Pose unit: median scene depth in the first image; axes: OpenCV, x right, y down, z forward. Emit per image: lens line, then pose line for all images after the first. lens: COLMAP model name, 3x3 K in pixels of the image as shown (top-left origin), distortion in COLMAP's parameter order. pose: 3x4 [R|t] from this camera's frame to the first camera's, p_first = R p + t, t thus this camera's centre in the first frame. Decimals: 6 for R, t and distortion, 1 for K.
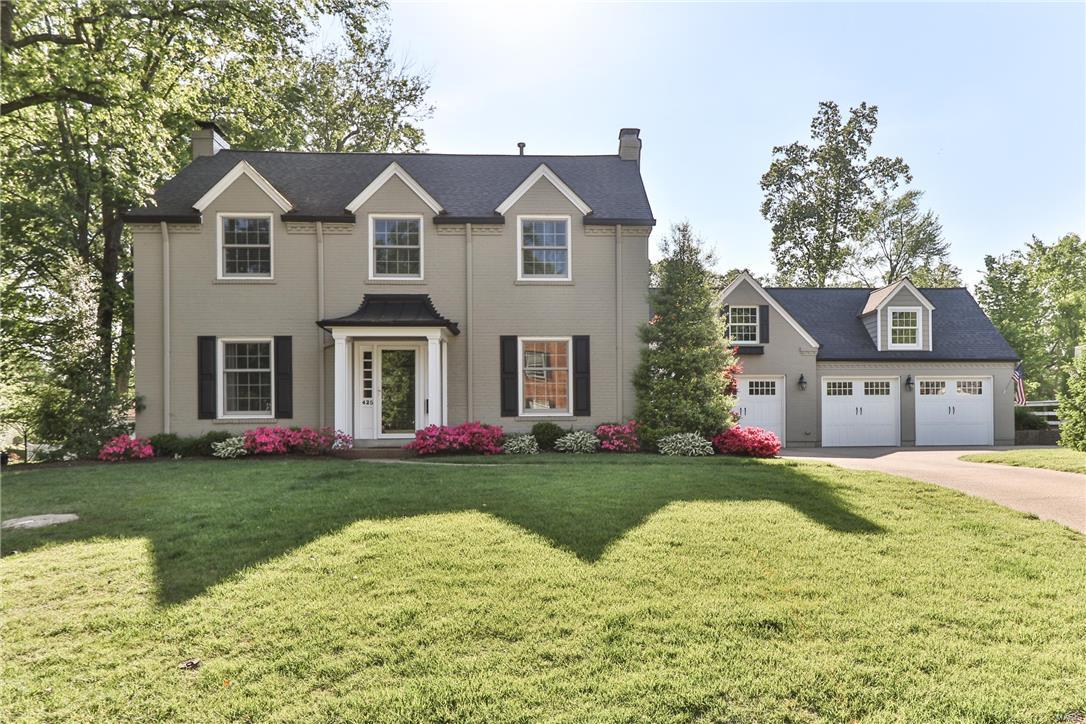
lens RADIAL K [[815.8, 0, 582.8], [0, 815.8, 432.8], [0, 0, 1]] dist [0.005567, -0.012800]
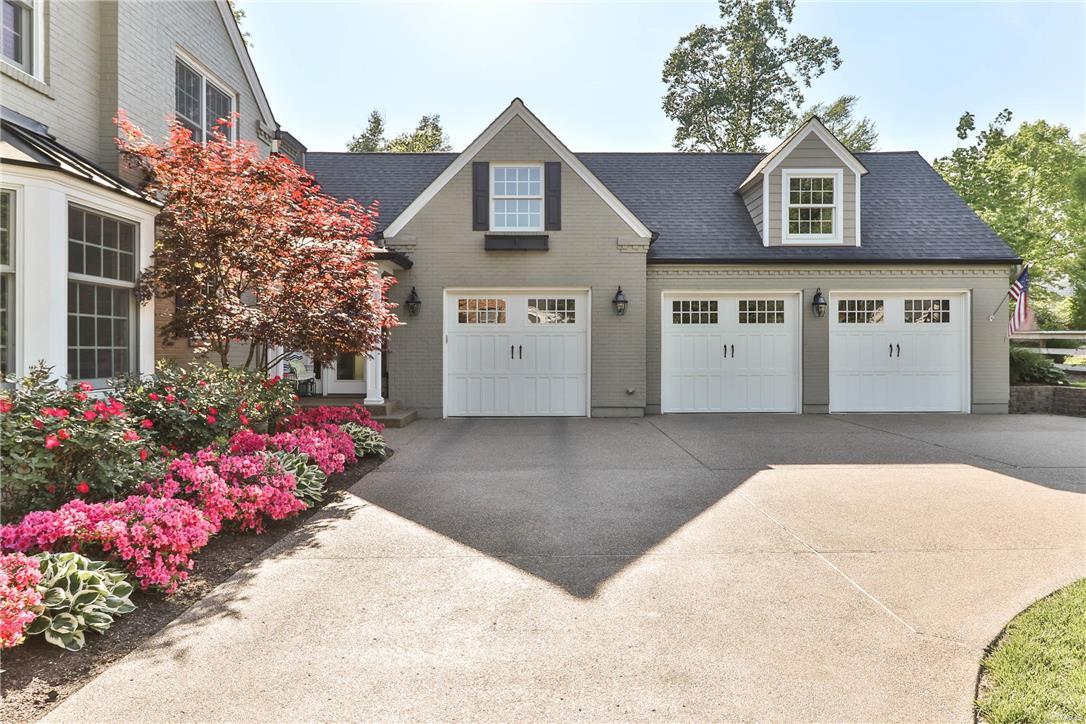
lens RADIAL K [[690.8, 0, 526.1], [0, 690.8, 352.9], [0, 0, 1]] dist [-0.002613, -0.012355]
pose [[0.998405, 0.003170, -0.056364, 0.226865], [-0.002926, 0.999986, 0.004402, -0.027794], [0.056377, -0.004230, 0.998401, 0.516218]]
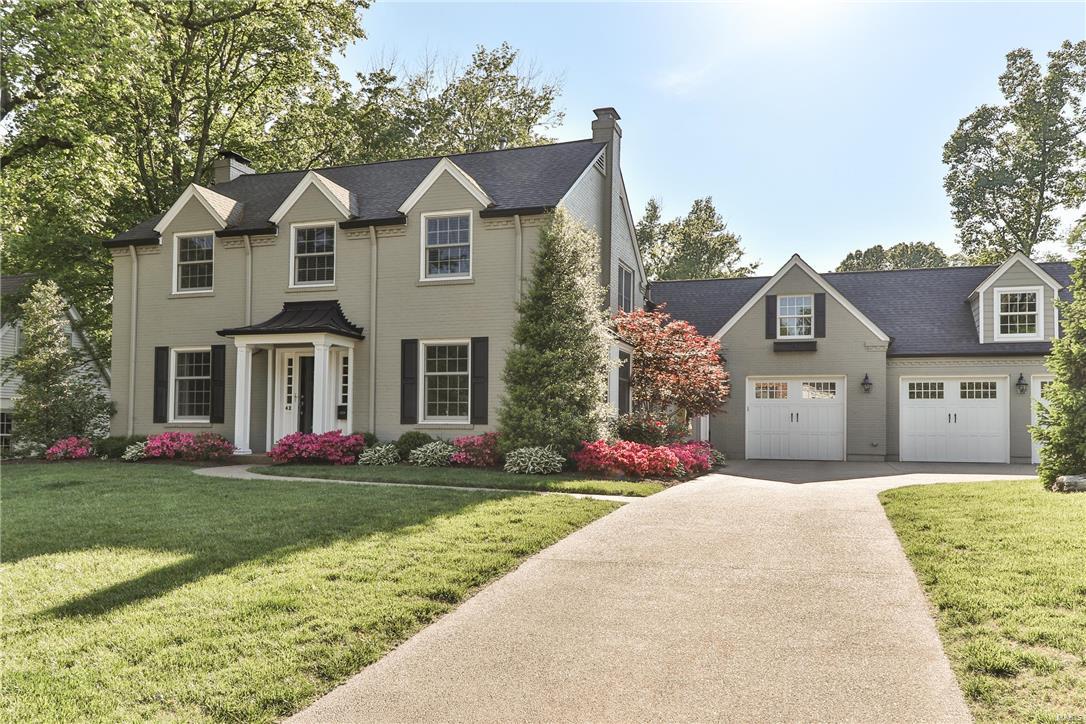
lens RADIAL K [[815.8, 0, 543.4], [0, 815.8, 405.7], [0, 0, 1]] dist [0.005567, -0.012800]
pose [[0.934616, 0.001960, -0.355653, 0.251001], [-0.014172, 0.999396, -0.031735, -0.008040], [0.355376, 0.034700, 0.934079, 0.104164]]
